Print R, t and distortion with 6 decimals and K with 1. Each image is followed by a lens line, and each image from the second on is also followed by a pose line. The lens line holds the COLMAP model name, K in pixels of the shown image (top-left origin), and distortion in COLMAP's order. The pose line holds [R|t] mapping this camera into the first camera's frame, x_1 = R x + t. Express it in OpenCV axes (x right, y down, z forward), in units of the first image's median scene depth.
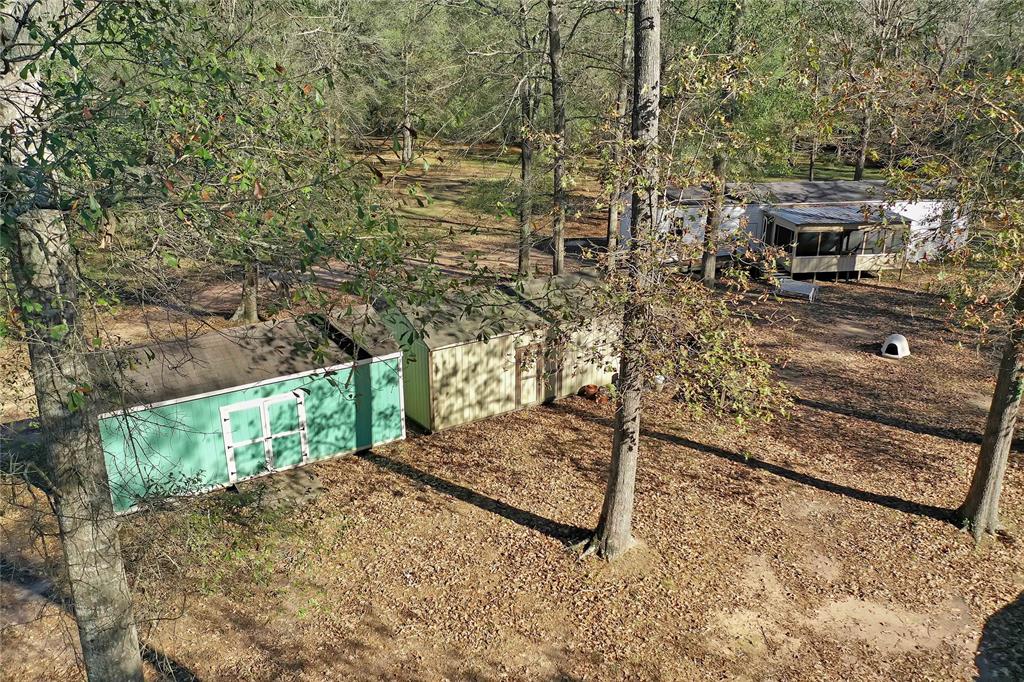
lens RADIAL K [[810.8, 0, 516.0], [0, 810.8, 333.7], [0, 0, 1]] dist [-0.012349, -0.005133]
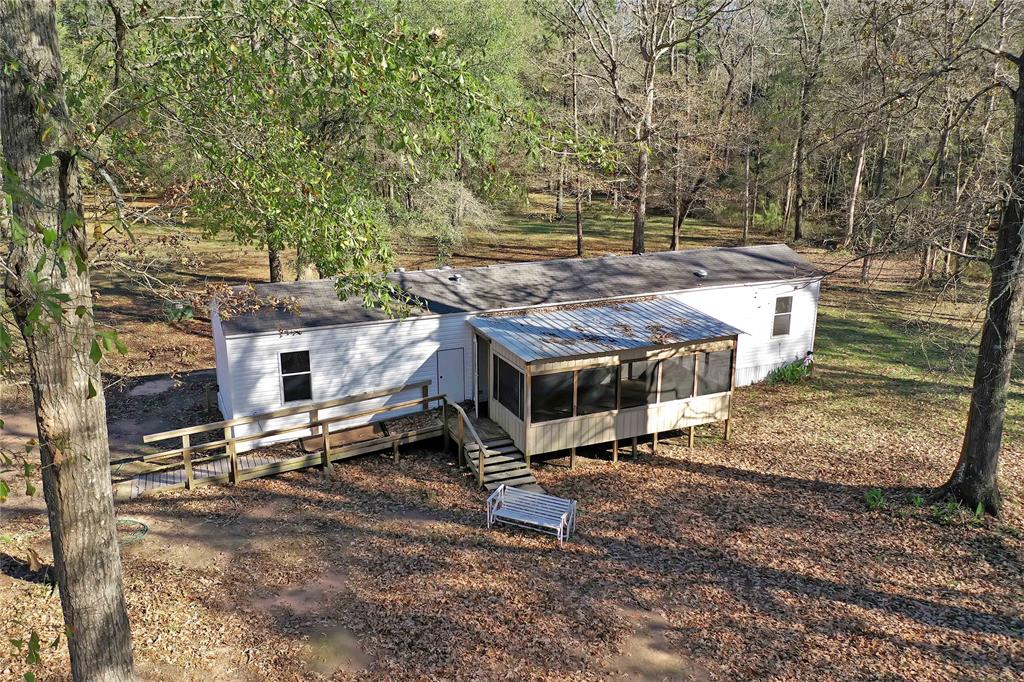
lens RADIAL K [[828.7, 0, 512.0], [0, 828.7, 341.0], [0, 0, 1]] dist [-0.153896, -0.001087]
pose [[0.970463, -0.072861, 0.229986, 0.219098], [0.084933, 0.995458, -0.043018, -0.122105], [-0.225807, 0.061281, 0.972243, 0.506200]]
